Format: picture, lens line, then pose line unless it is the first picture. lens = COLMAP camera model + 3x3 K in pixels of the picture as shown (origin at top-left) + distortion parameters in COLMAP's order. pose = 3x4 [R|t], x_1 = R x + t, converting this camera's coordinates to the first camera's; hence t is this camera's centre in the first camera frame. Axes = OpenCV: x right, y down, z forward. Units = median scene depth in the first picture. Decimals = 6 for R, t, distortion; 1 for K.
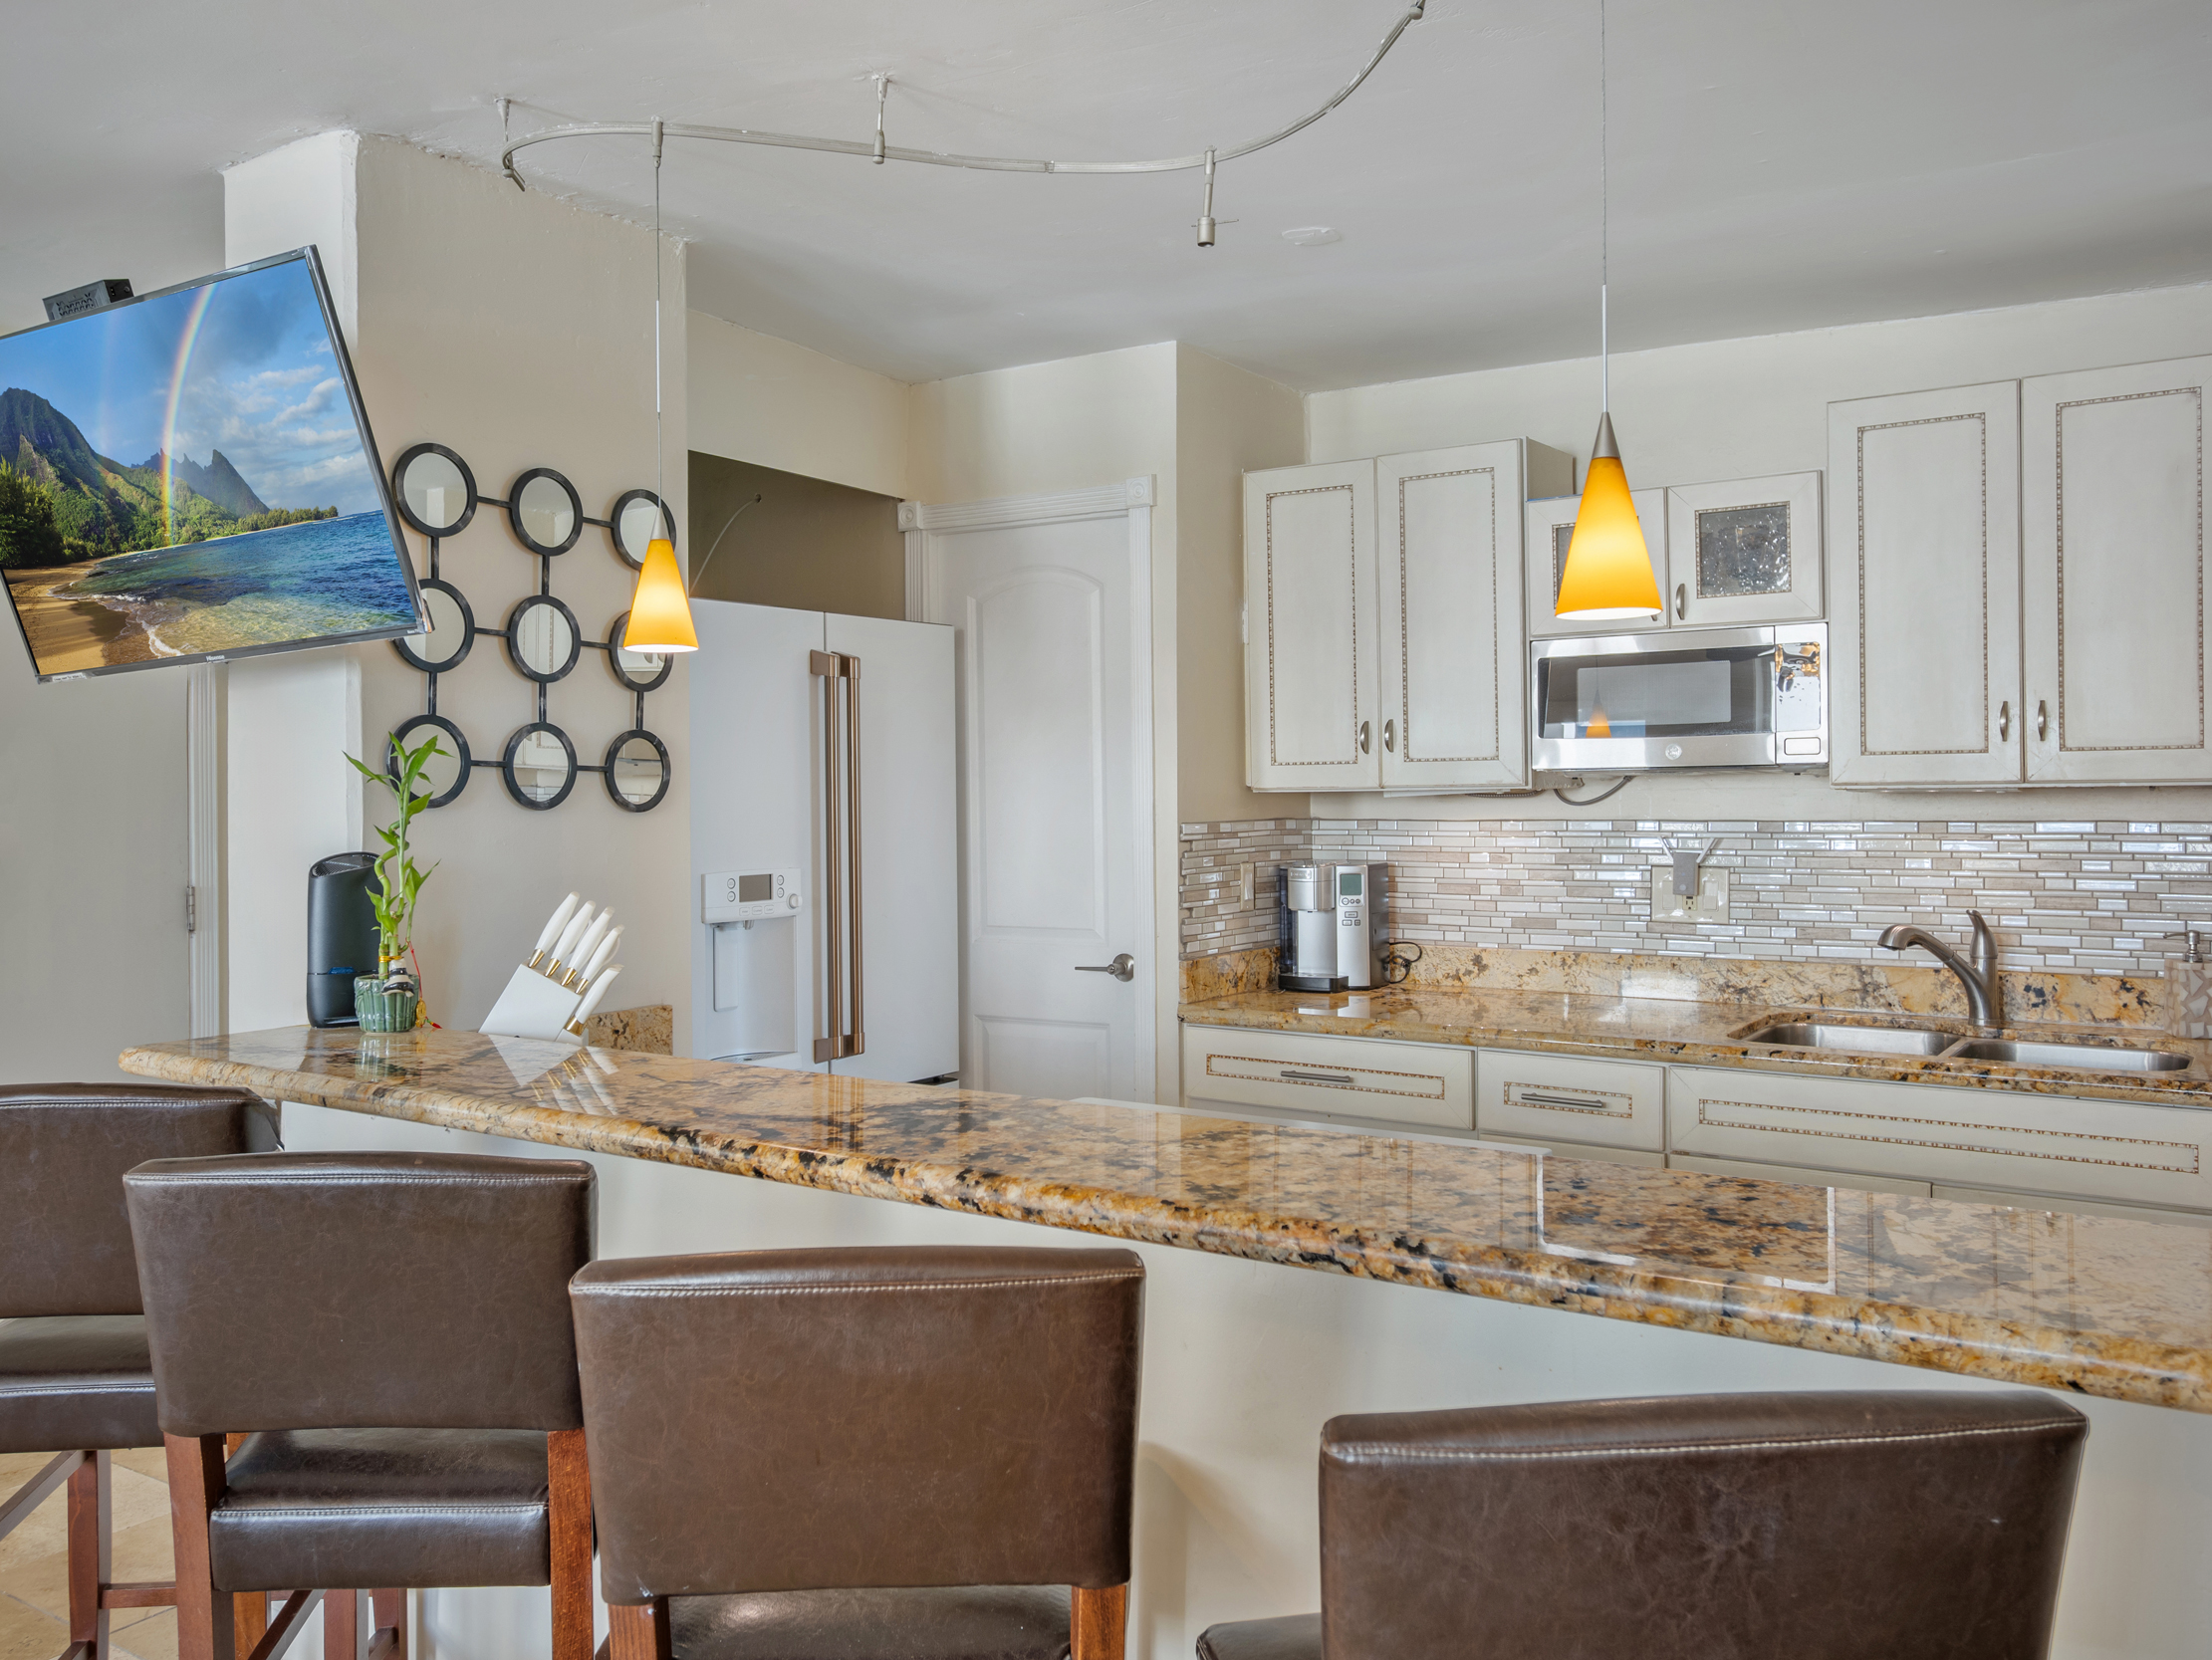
lens RADIAL K [[1750.5, 0, 1057.0], [0, 1750.5, 795.3], [0, 0, 1]] dist [0.007243, -0.002336]
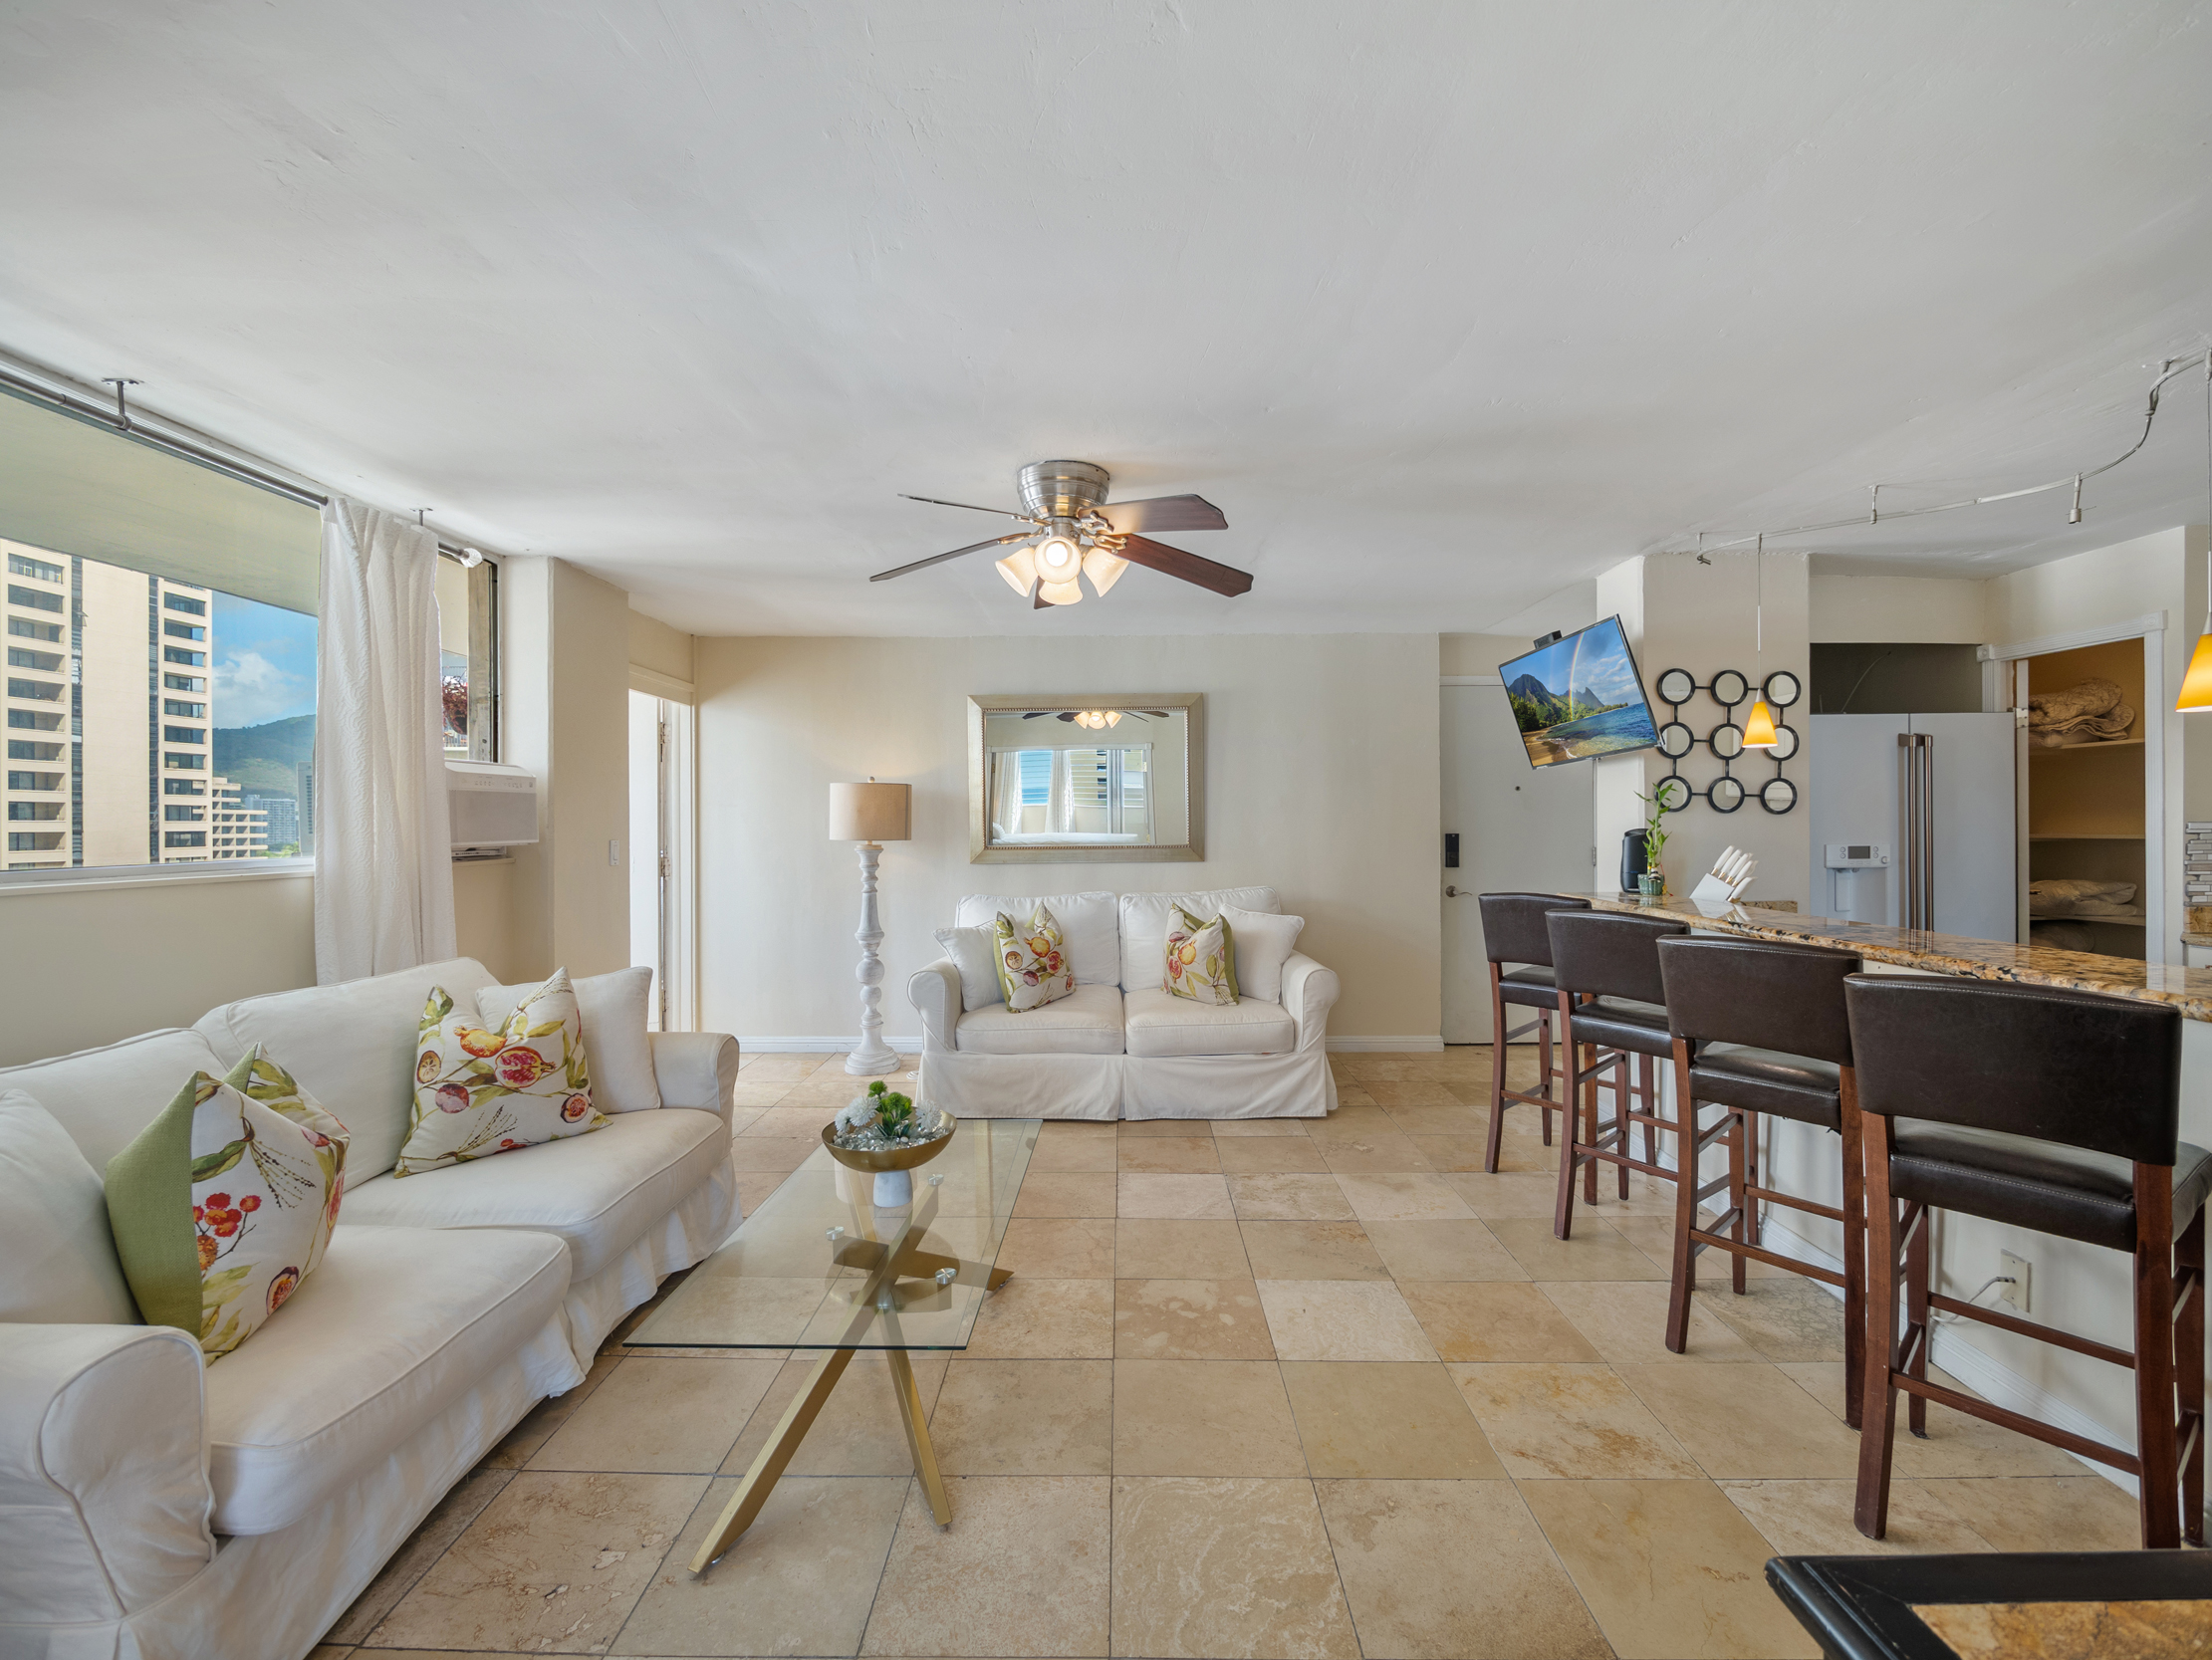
lens RADIAL K [[899.0, 0, 1145.4], [0, 899.0, 824.0], [0, 0, 1]] dist [-0.024660, 0.009382]
pose [[0.580959, 0.005336, -0.813915, 0.208211], [0.001708, 0.999968, 0.007775, 0.011183], [0.813931, -0.005907, 0.580932, -0.313341]]
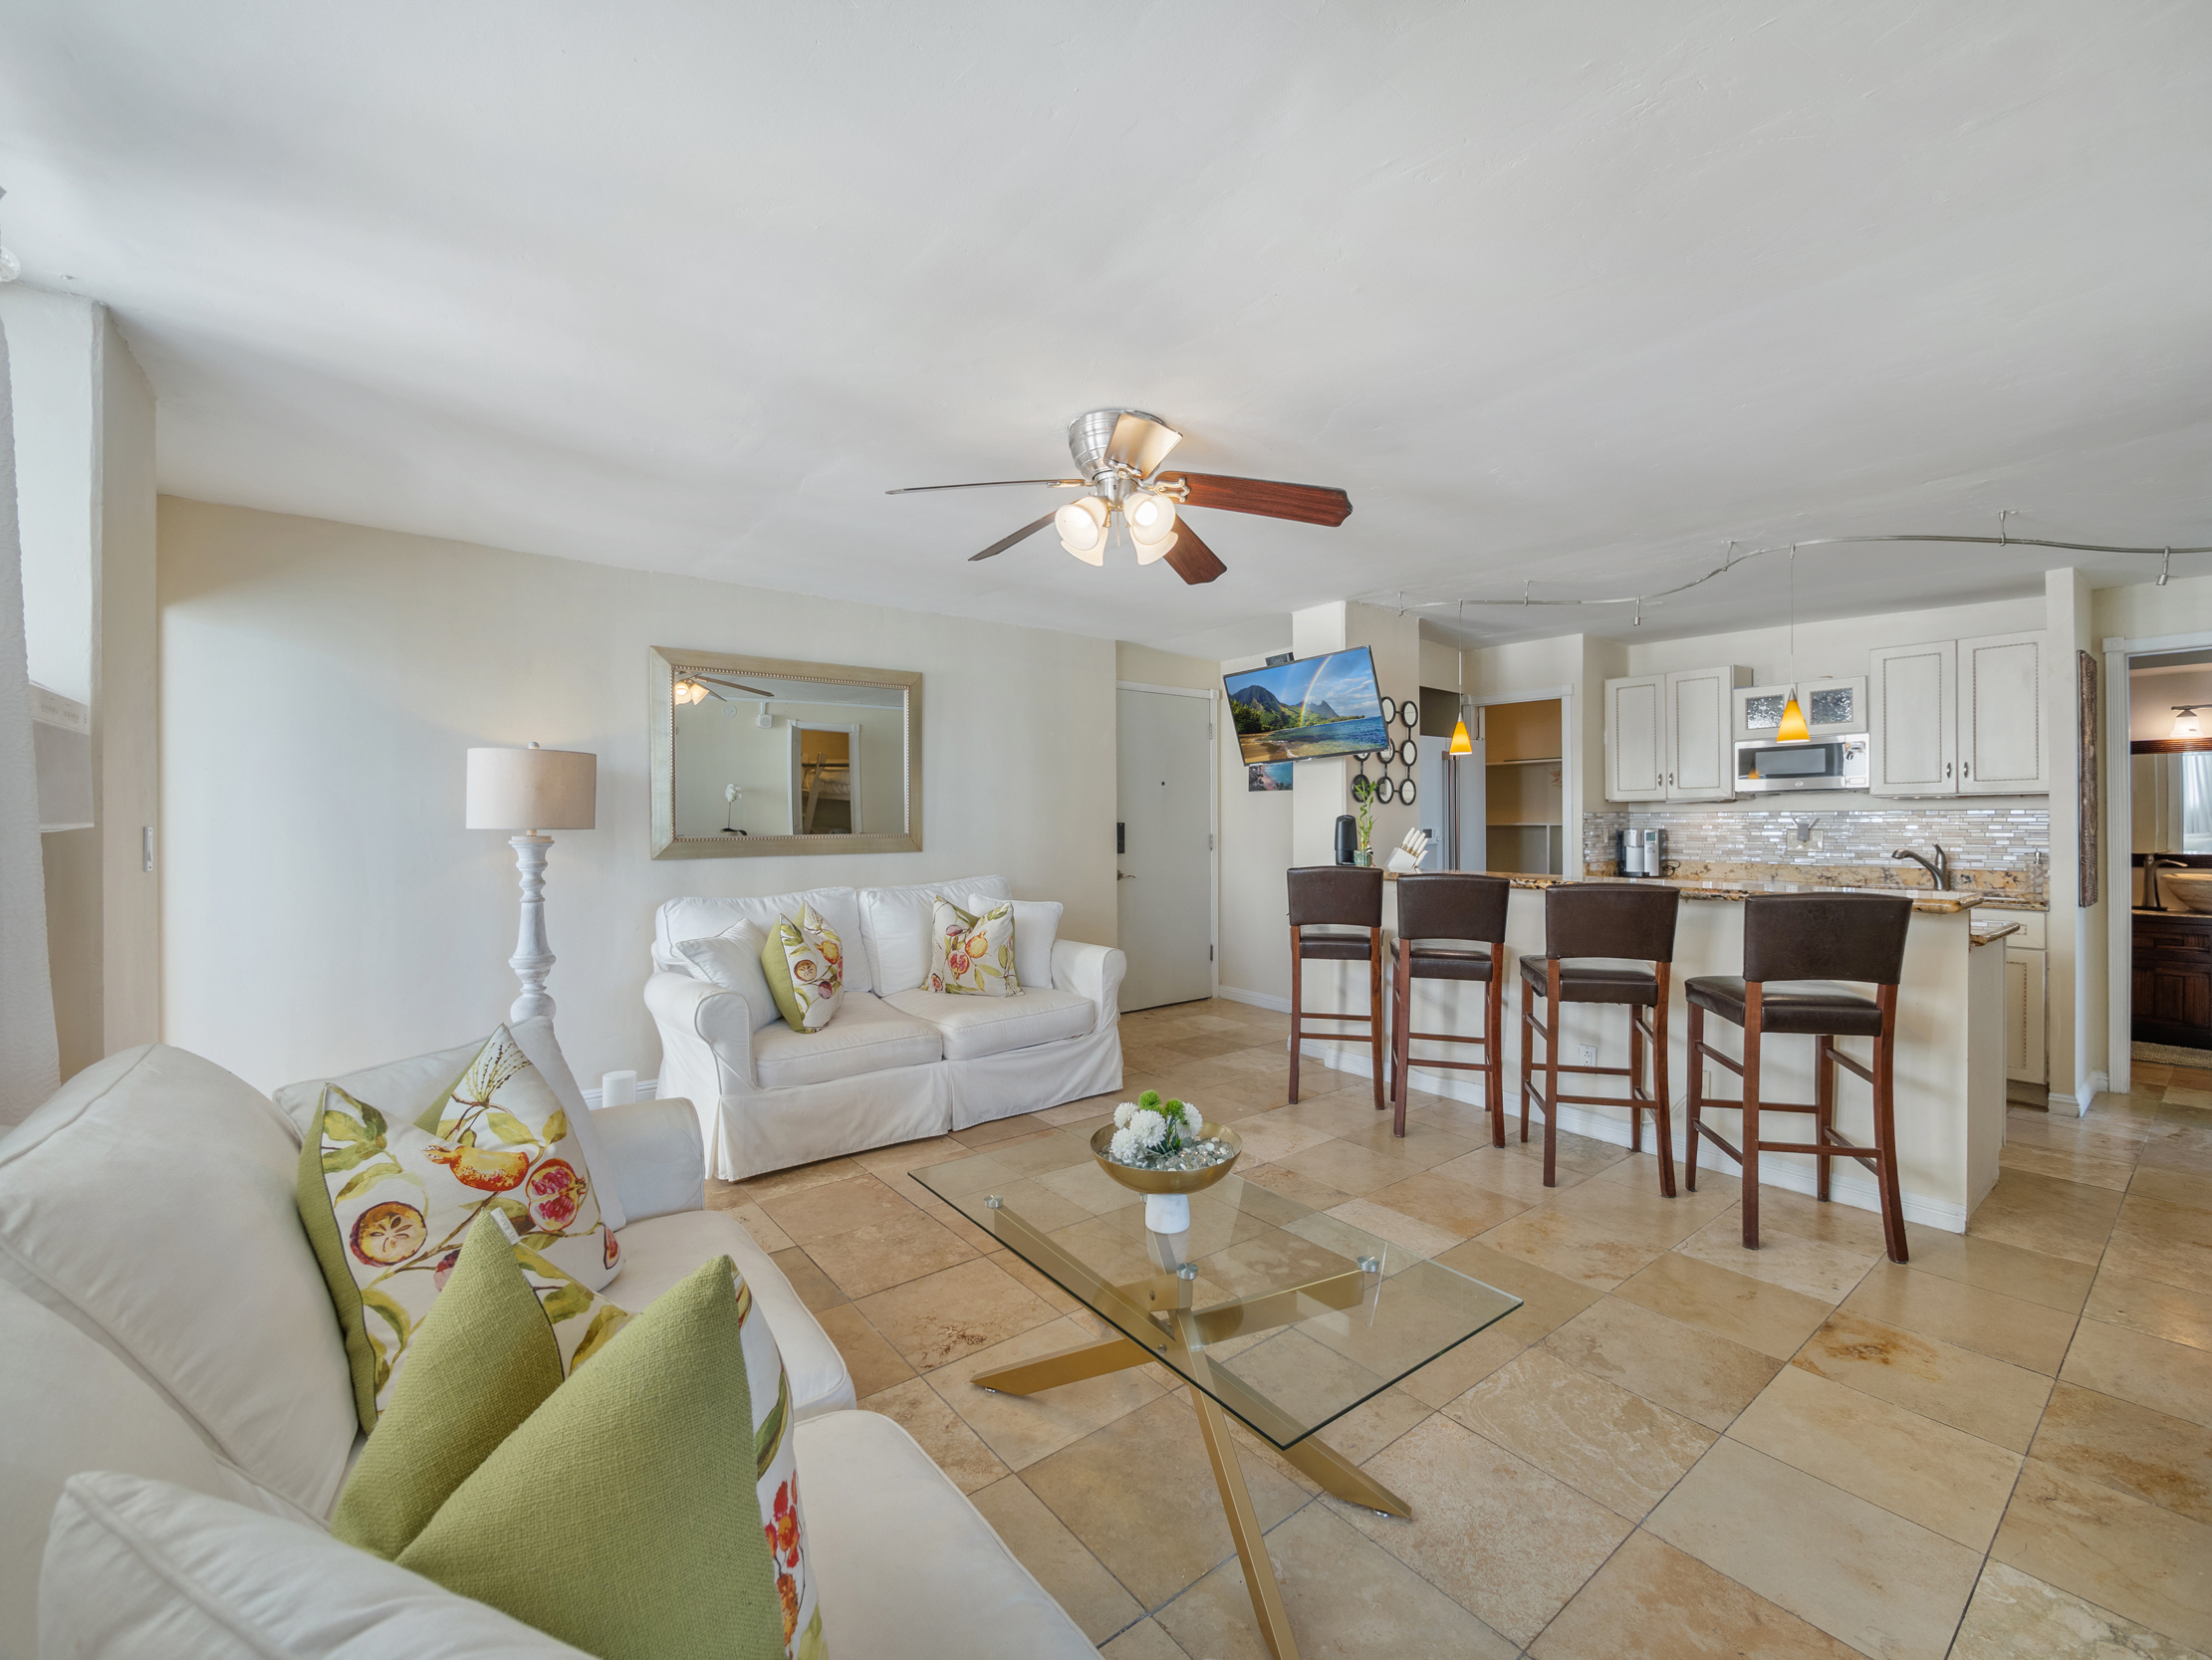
lens RADIAL K [[887.9, 0, 1119.2], [0, 887.9, 827.4], [0, 0, 1]] dist [-0.005485, 0.000470]
pose [[0.955670, 0.005955, -0.294380, -0.243734], [-0.003036, 0.999942, 0.010372, 0.031384], [0.294425, -0.009018, 0.955632, -0.598864]]
